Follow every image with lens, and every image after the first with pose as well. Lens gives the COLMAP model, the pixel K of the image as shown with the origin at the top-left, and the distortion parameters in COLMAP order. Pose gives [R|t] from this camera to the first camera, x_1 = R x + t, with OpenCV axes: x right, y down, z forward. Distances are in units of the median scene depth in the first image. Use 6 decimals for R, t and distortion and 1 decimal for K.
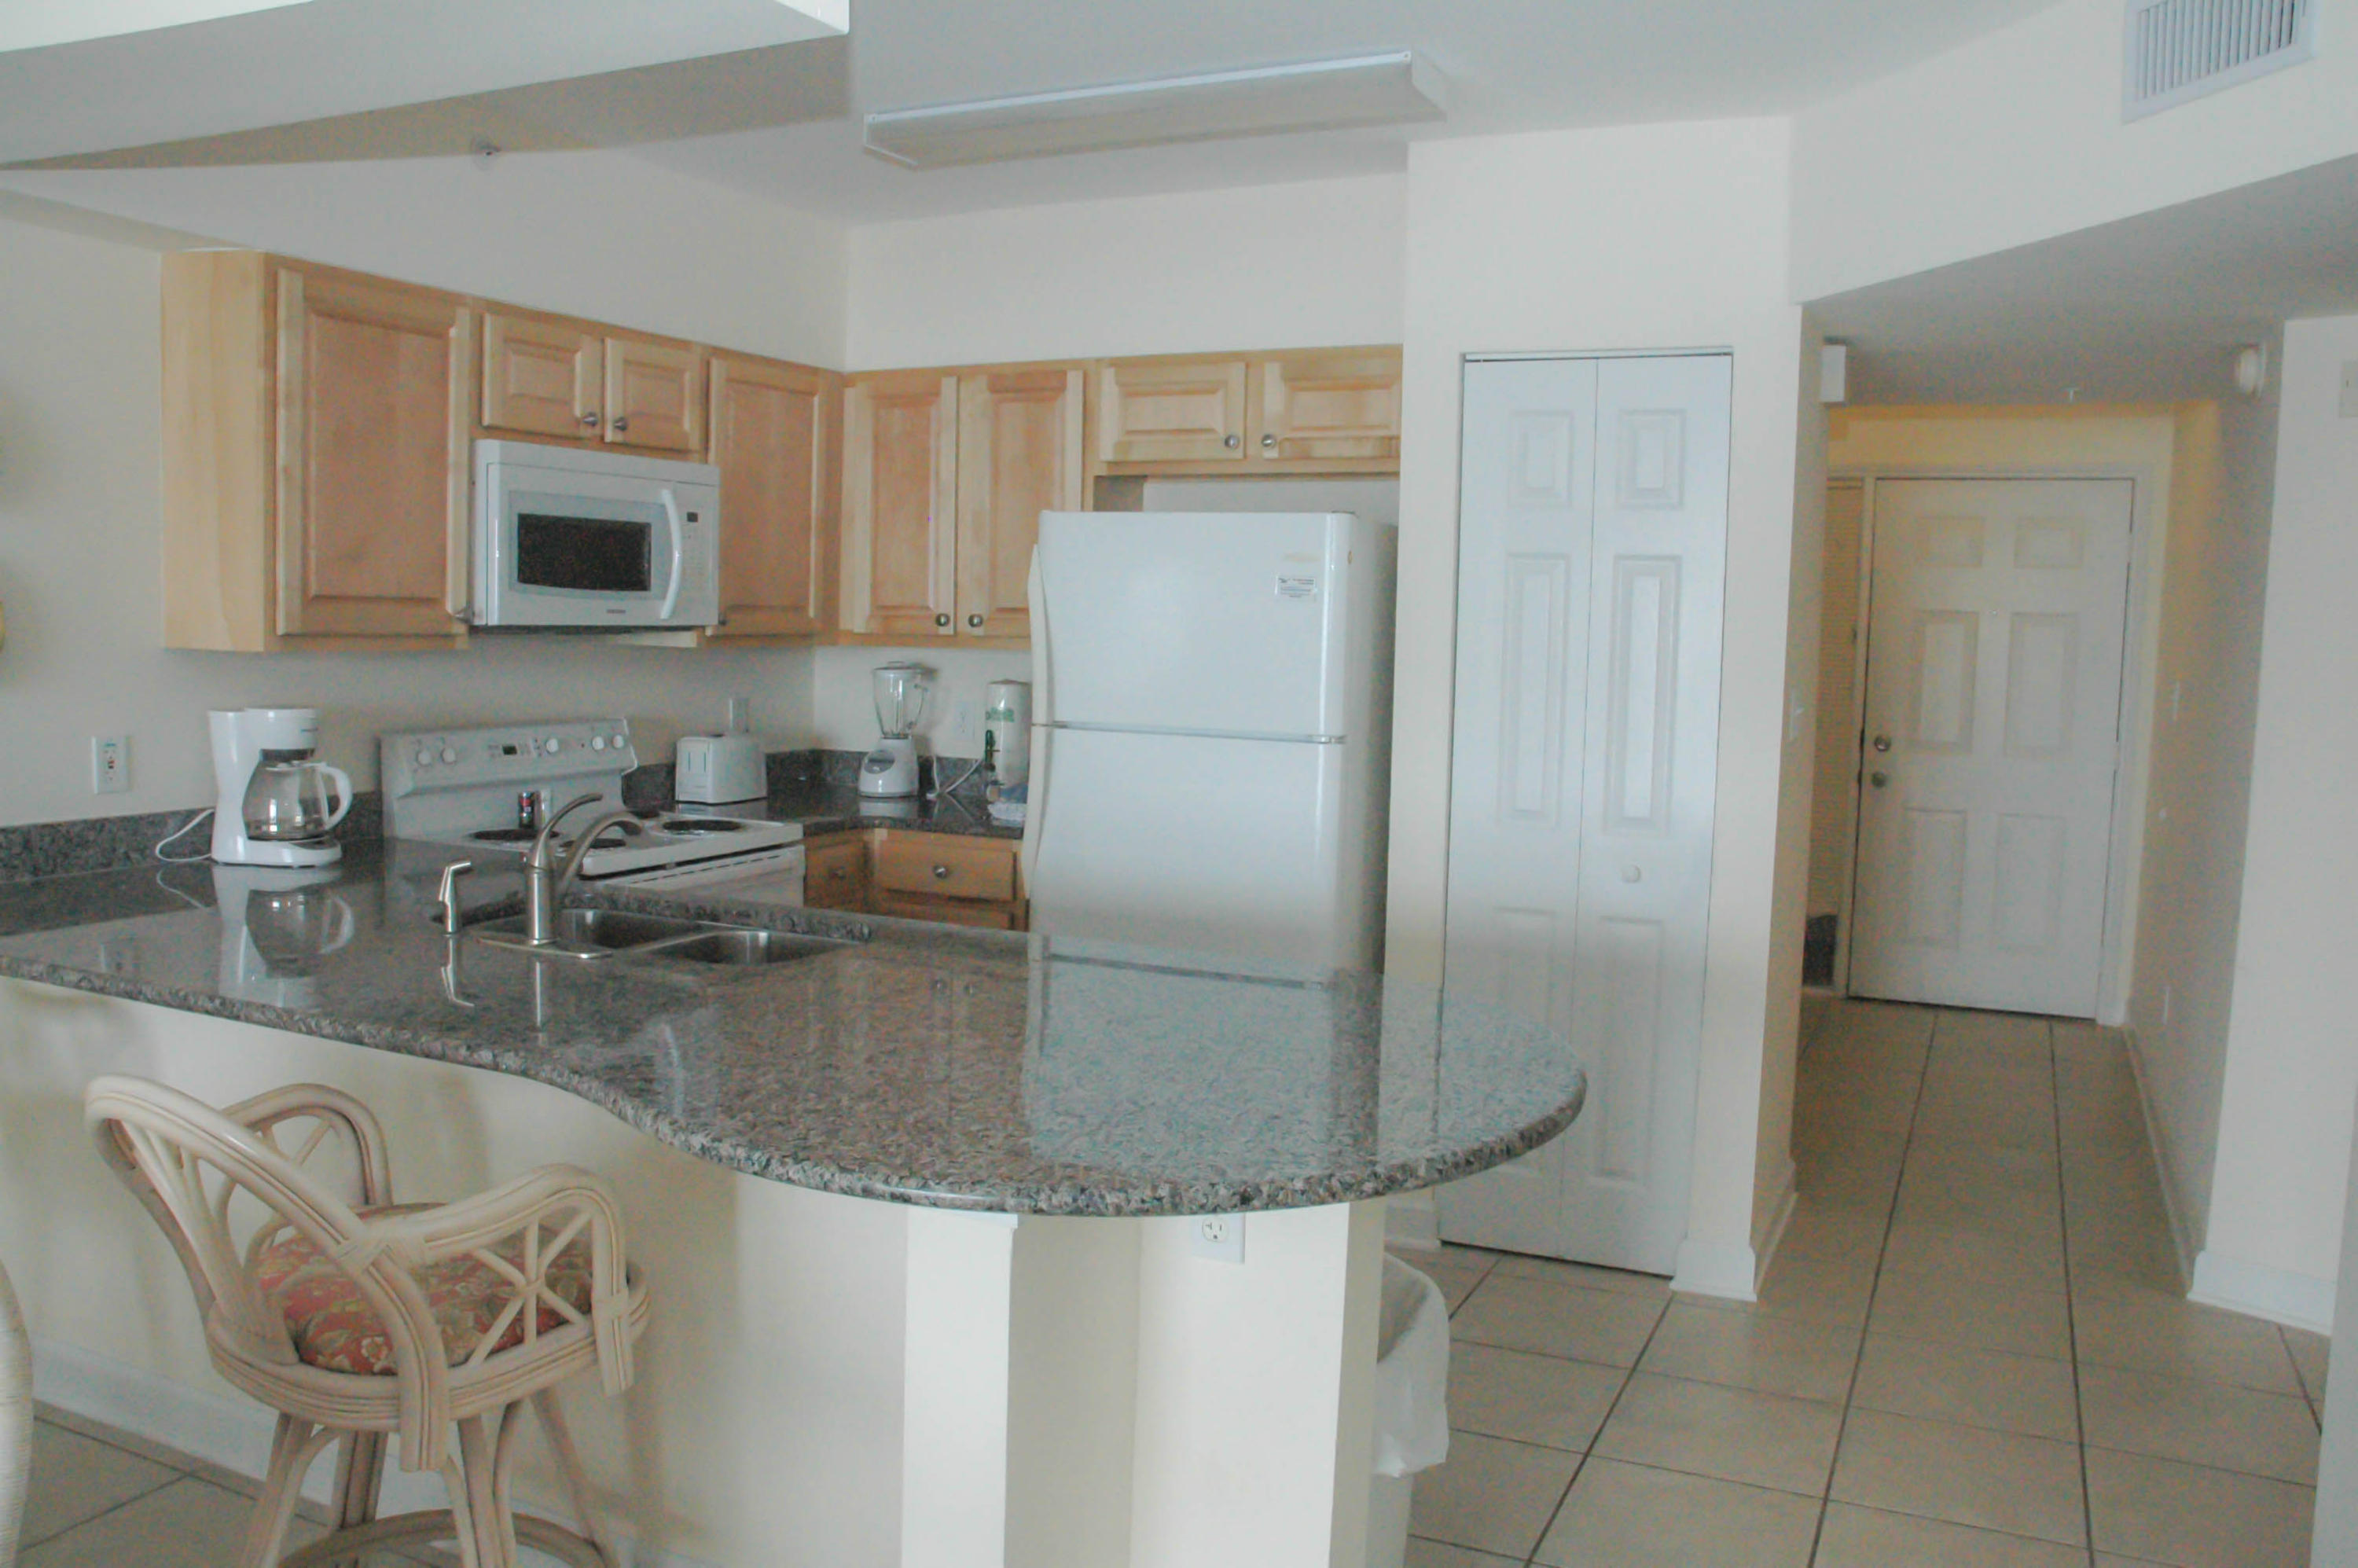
lens RADIAL K [[1794.5, 0, 1179.0], [0, 1794.5, 784.0], [0, 0, 1]] dist [-0.003554, 0.139025]
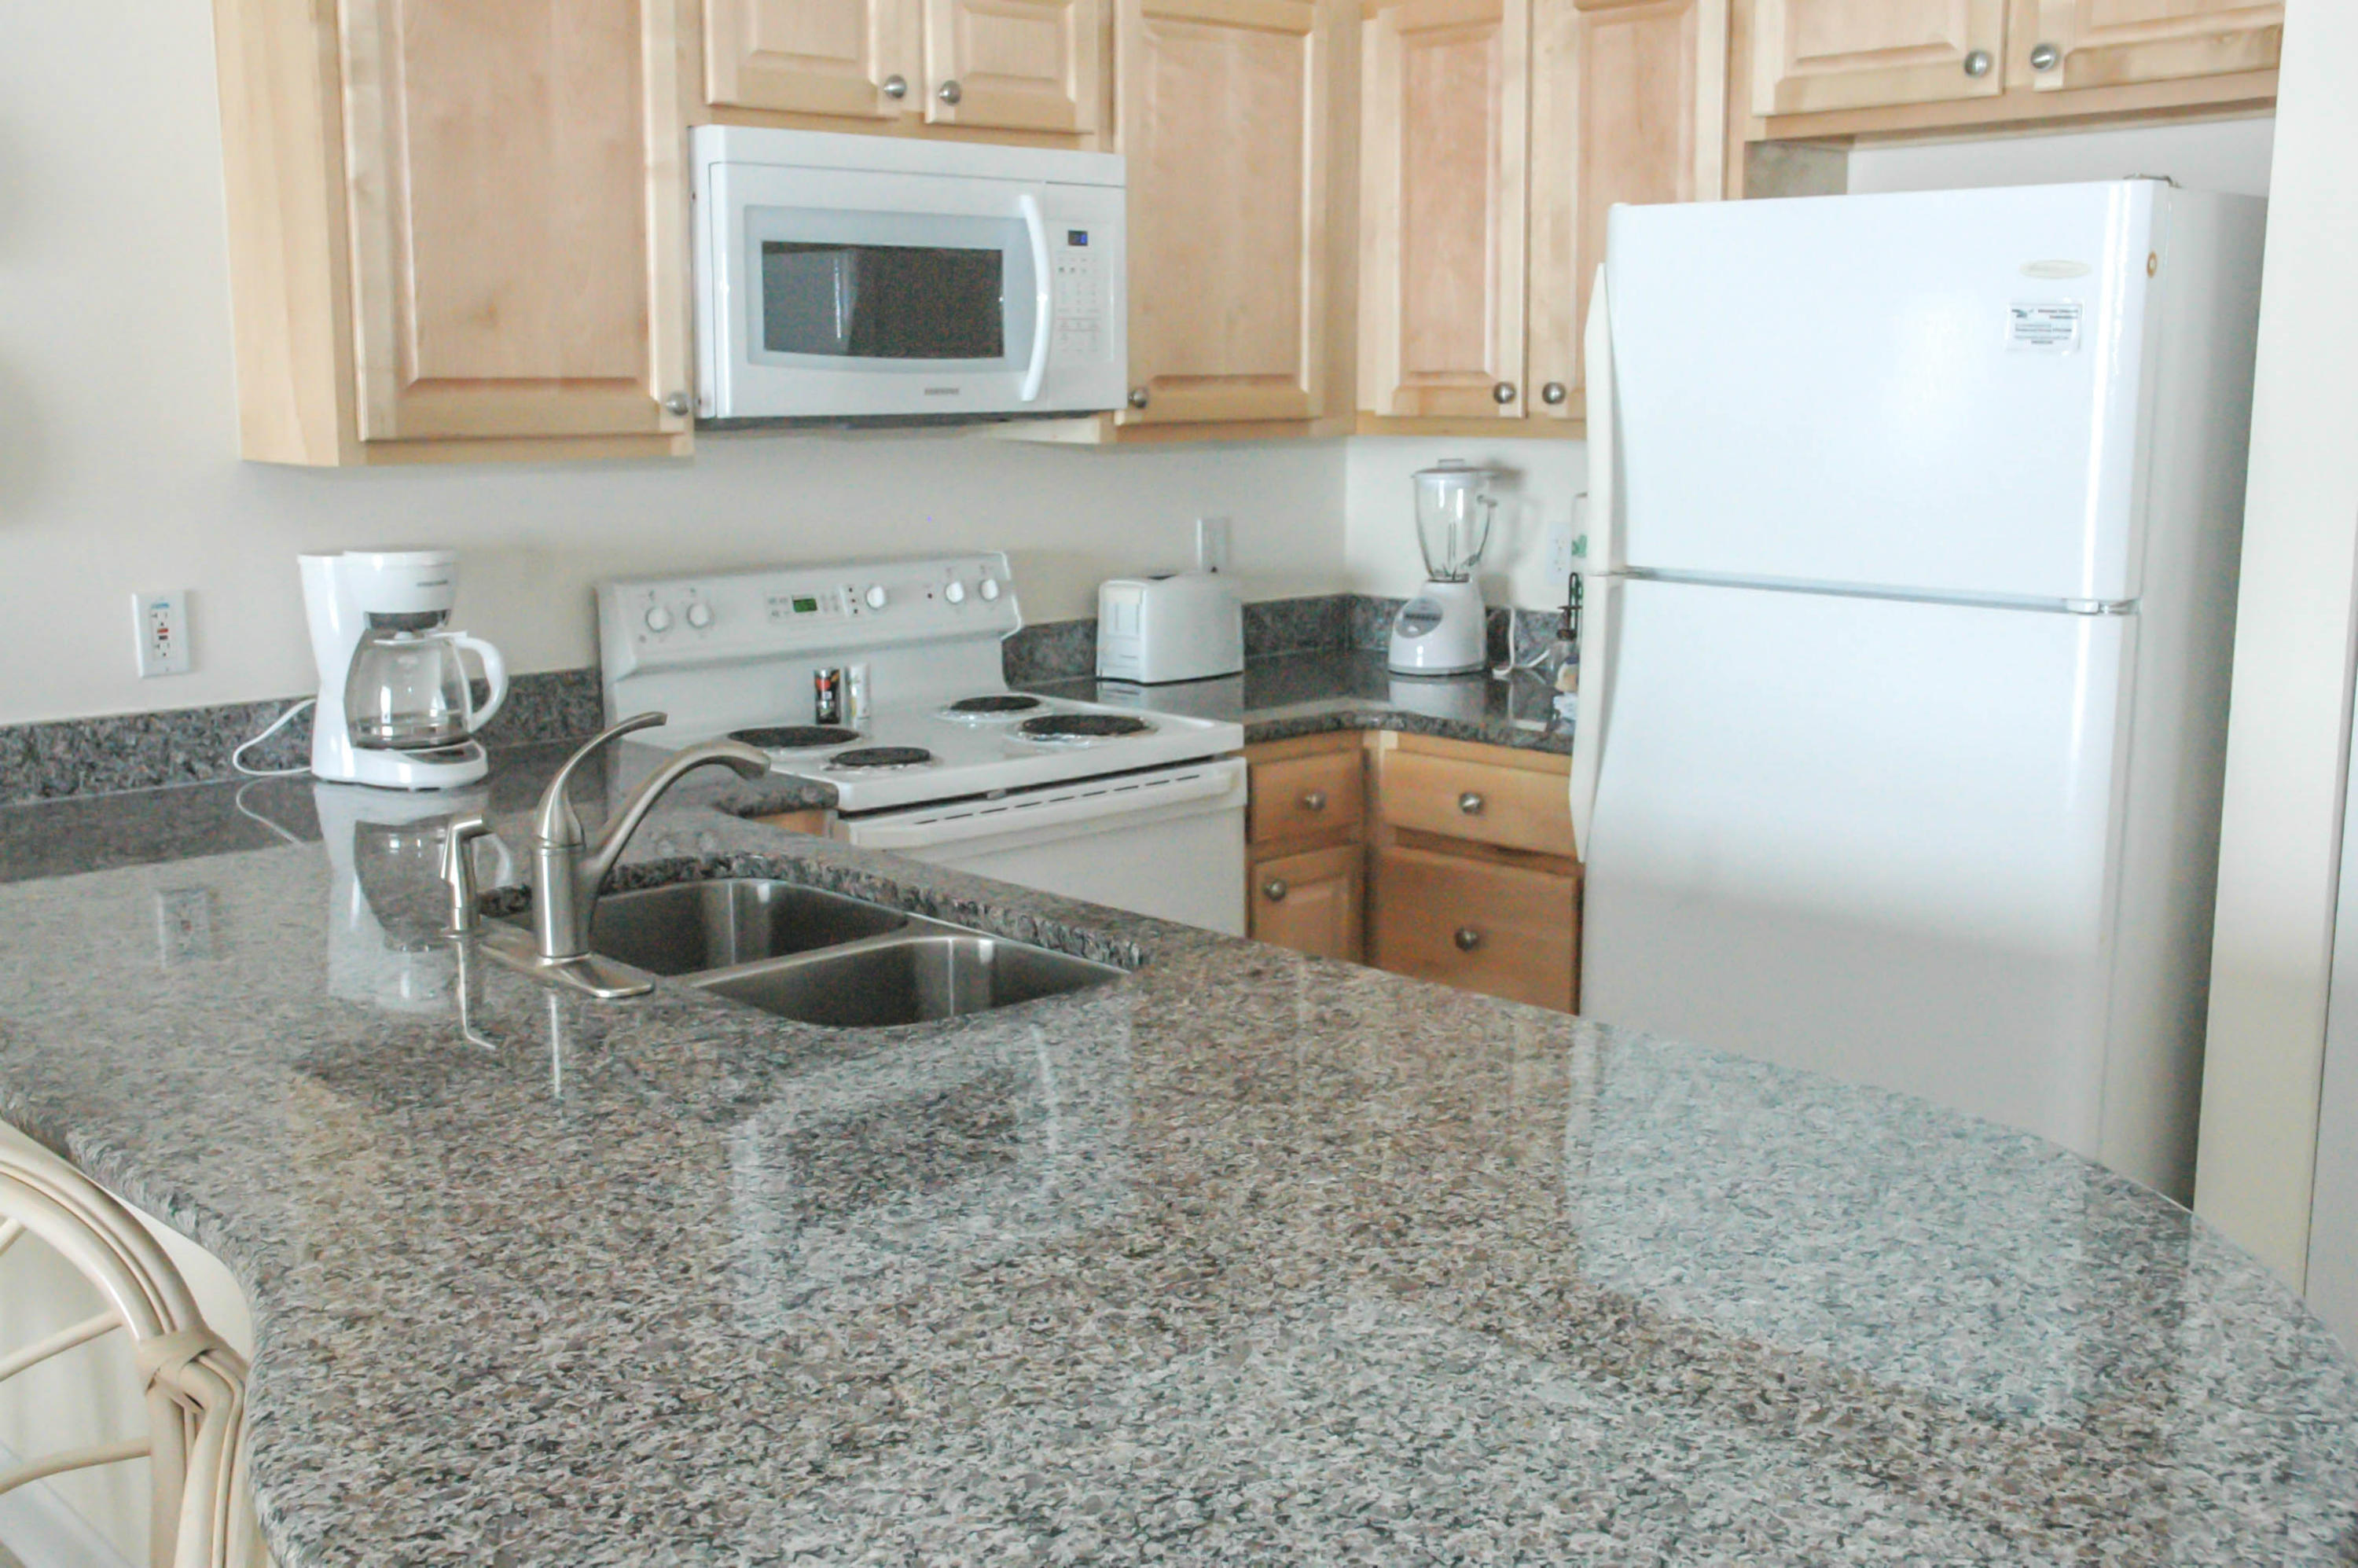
lens RADIAL K [[2550.0, 0, 1179.0], [0, 2550.0, 784.0], [0, 0, 1]] dist [-0.003691, 0.248101]
pose [[0.945056, 0.033931, -0.325144, 0.066122], [-0.013018, 0.997716, 0.066278, -0.017318], [0.326651, -0.058404, 0.943339, 0.158923]]
